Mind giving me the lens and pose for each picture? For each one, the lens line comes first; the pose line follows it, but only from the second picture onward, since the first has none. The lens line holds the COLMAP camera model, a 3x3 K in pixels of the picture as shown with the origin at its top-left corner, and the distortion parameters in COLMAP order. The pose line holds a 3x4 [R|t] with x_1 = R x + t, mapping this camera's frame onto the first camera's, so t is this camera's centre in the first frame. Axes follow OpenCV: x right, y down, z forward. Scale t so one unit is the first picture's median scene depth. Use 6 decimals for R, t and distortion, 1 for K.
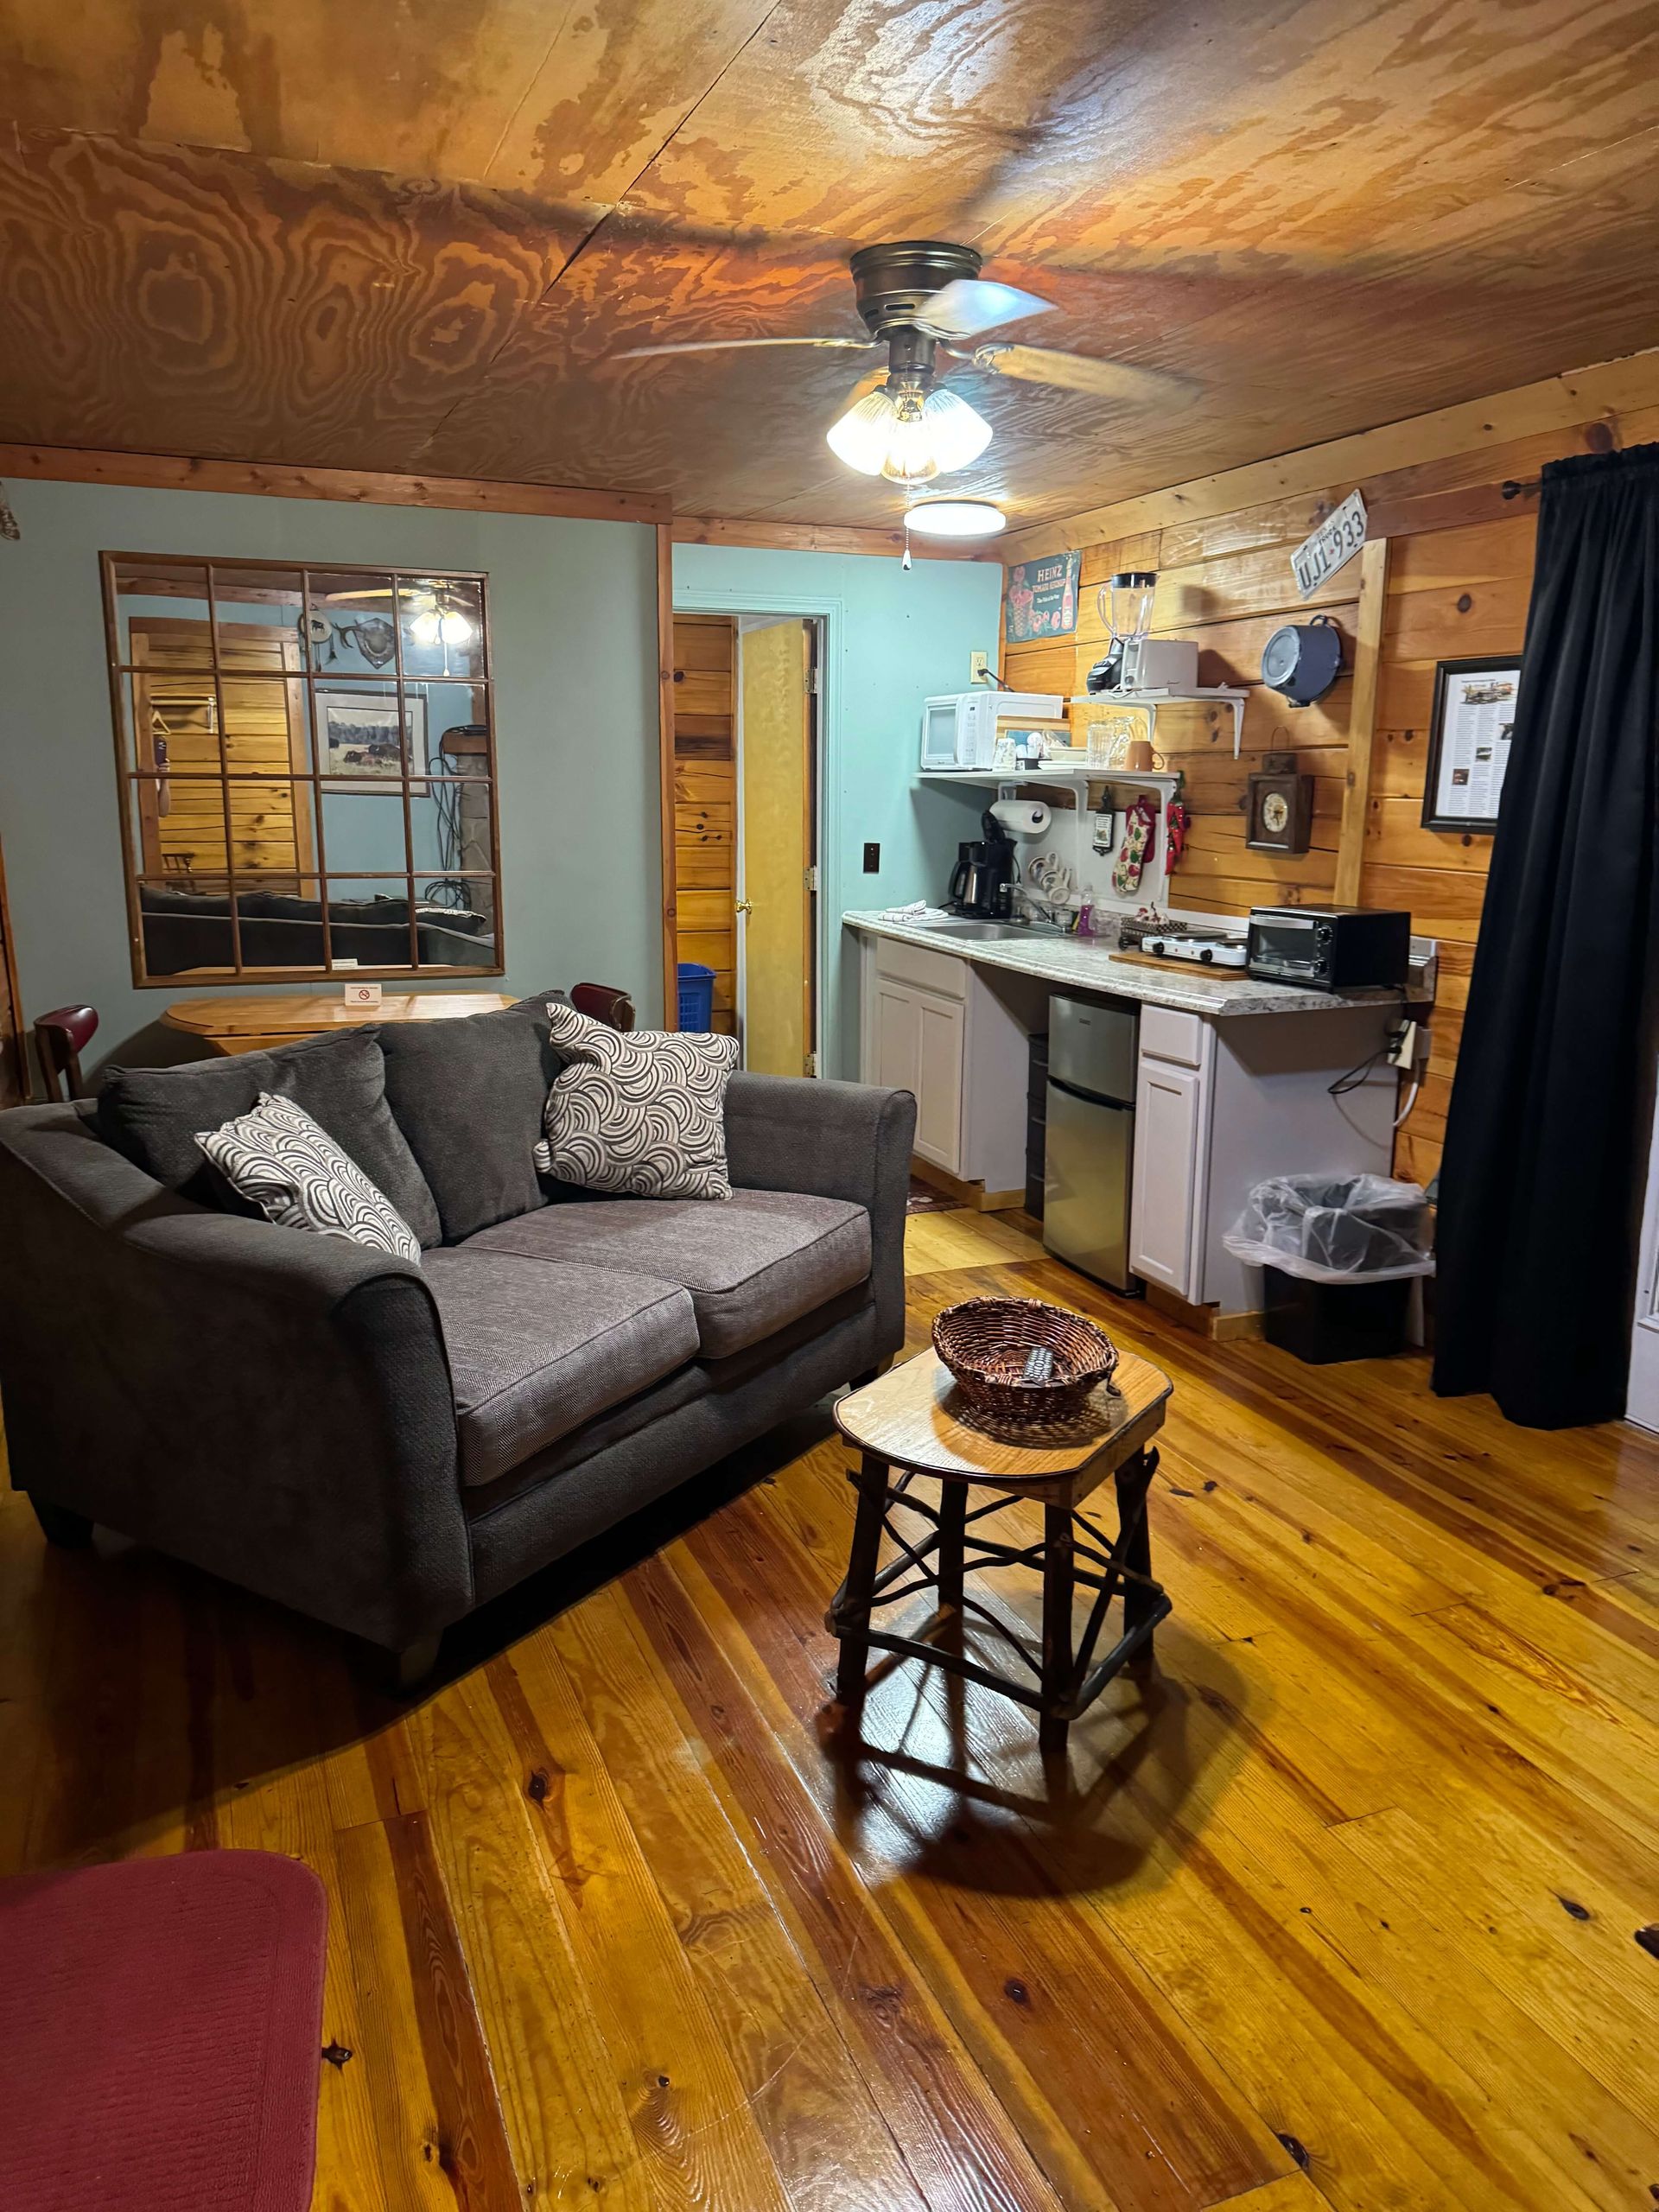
lens RADIAL K [[1550.0, 0, 823.6], [0, 1550.0, 1115.9], [0, 0, 1]] dist [0.139141, -0.227385]
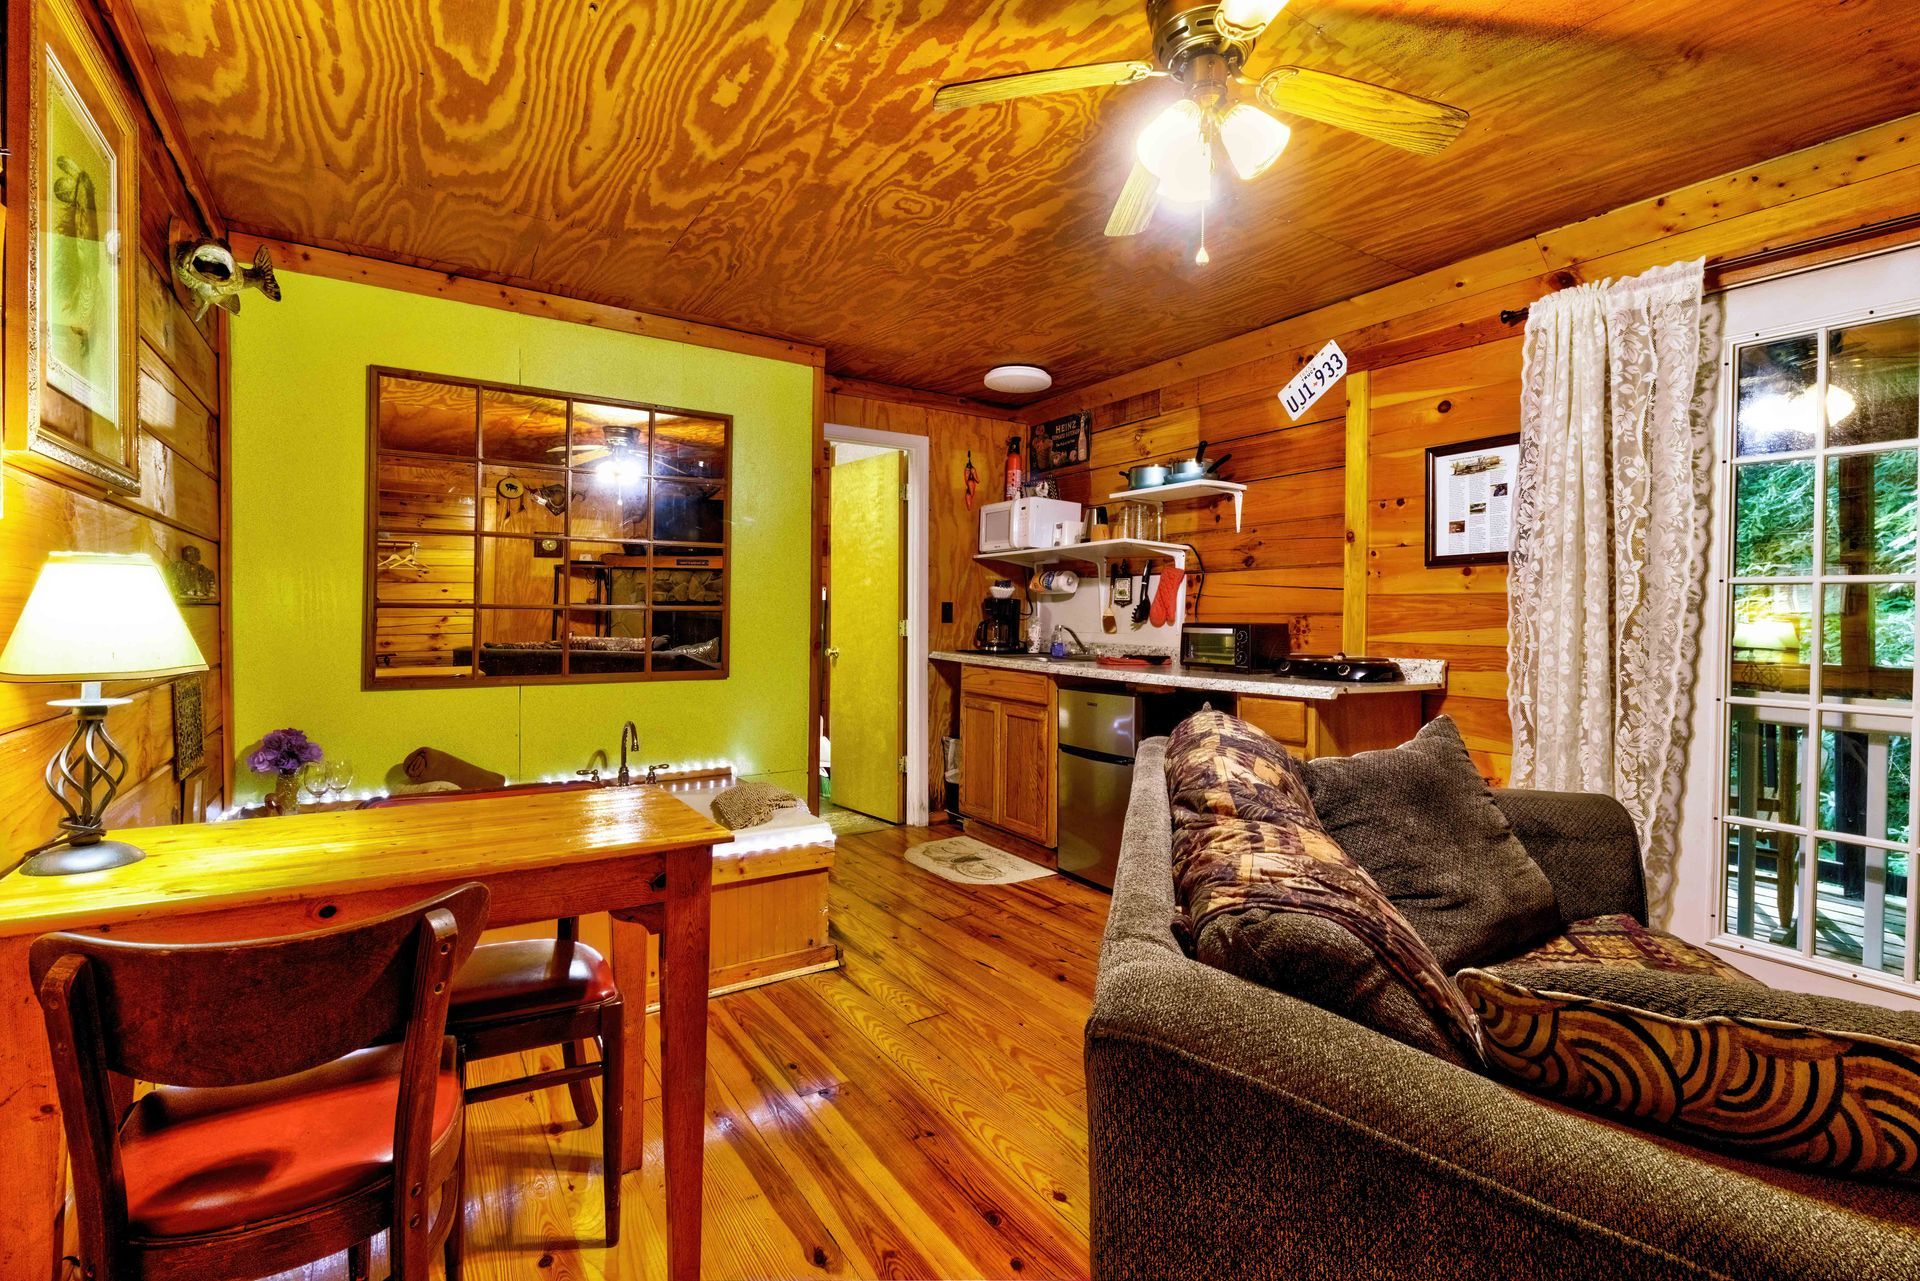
lens RADIAL K [[877.4, 0, 970.1], [0, 877.4, 616.1], [0, 0, 1]] dist [0.020943, -0.014712]
pose [[0.980868, 0.002921, 0.194654, -0.152148], [0.038643, 0.977069, -0.209386, 0.004018], [-0.190802, 0.212902, 0.958263, 0.357724]]
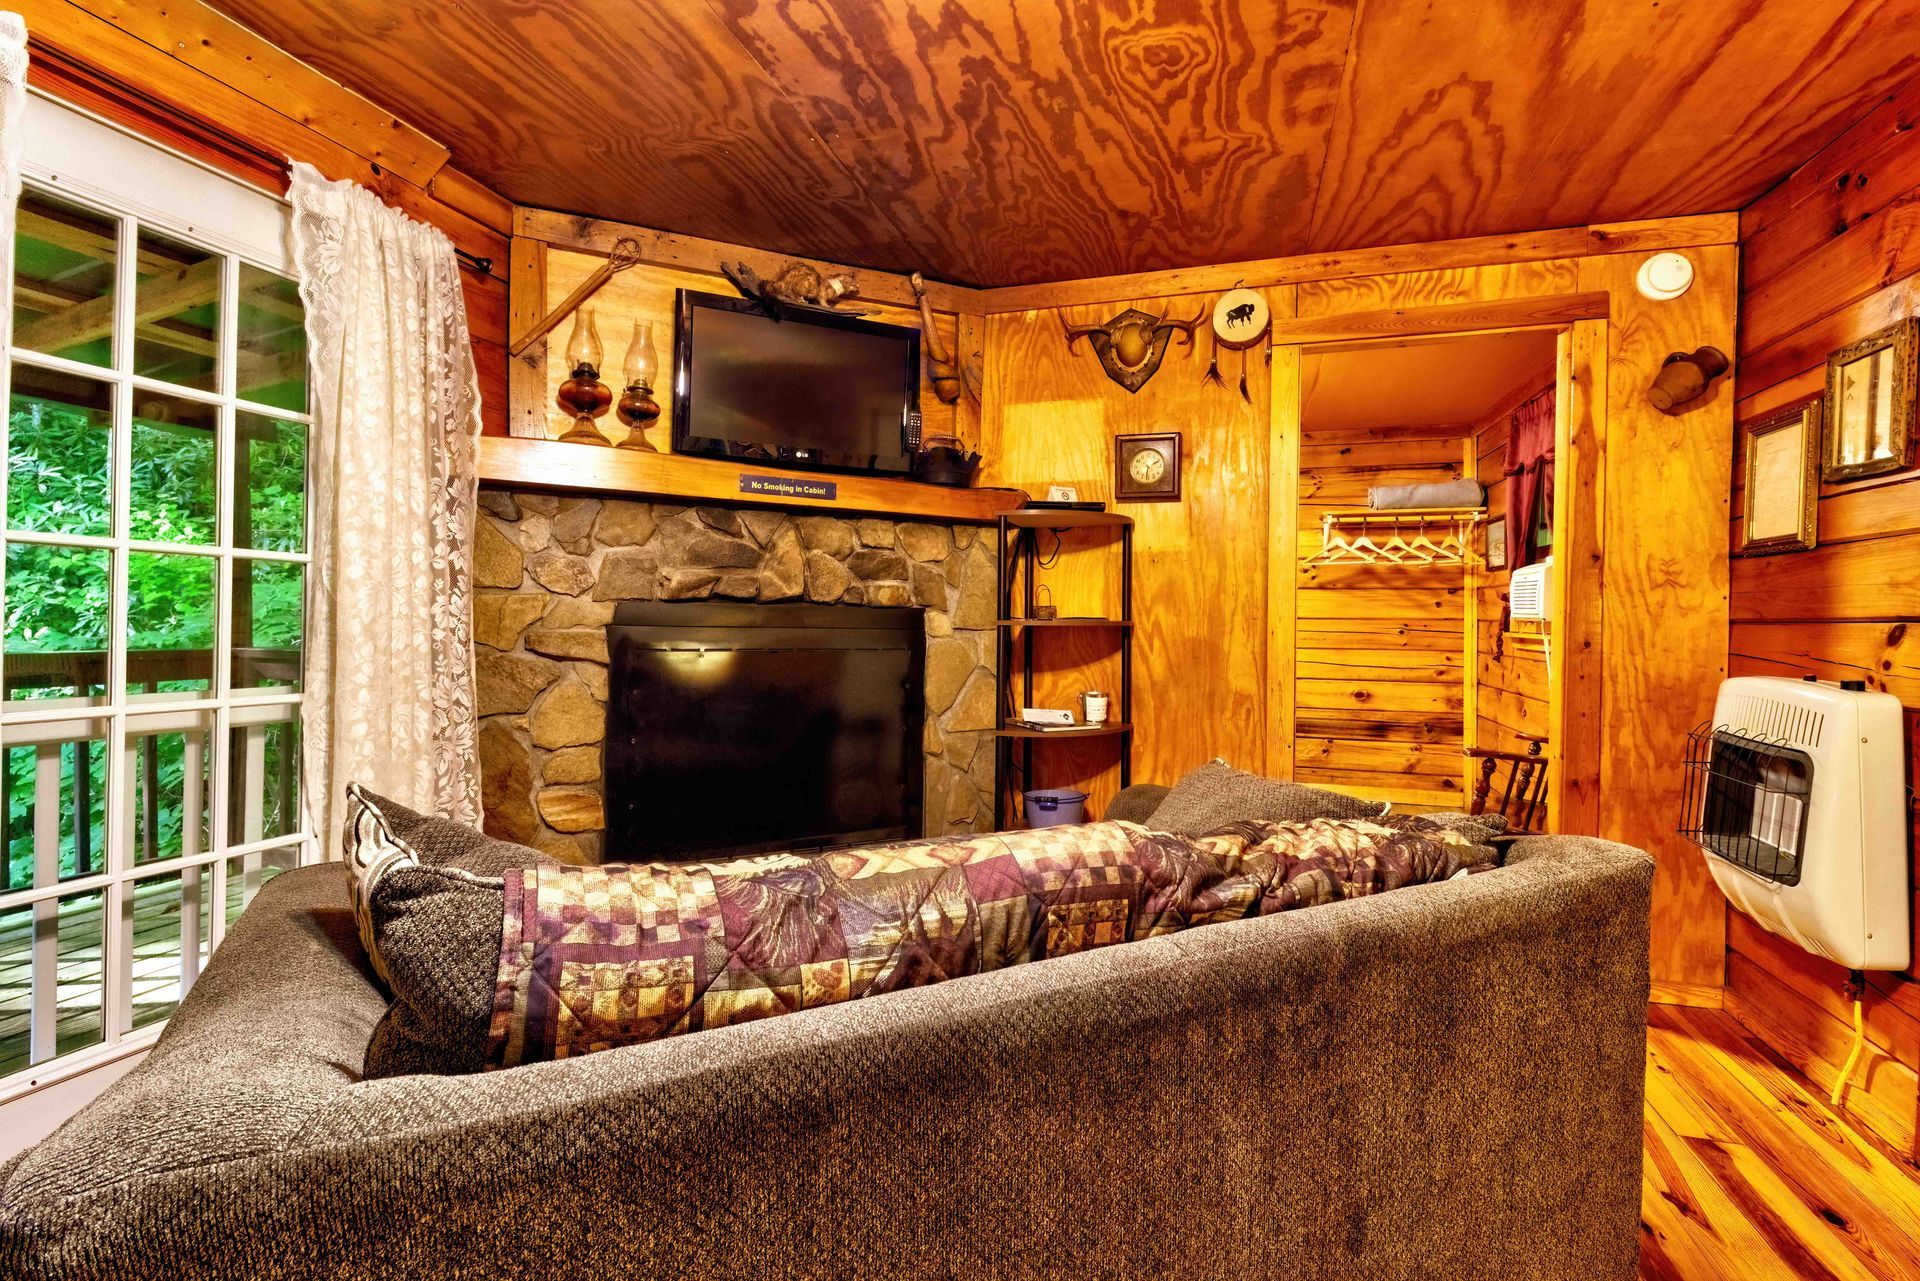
lens RADIAL K [[877.4, 0, 970.1], [0, 877.4, 616.1], [0, 0, 1]] dist [0.020943, -0.014712]
pose [[-0.781452, -0.014612, 0.623794, -0.101947], [0.116239, 0.978816, 0.168545, -0.104083], [-0.613043, 0.204219, -0.763199, 0.863133]]
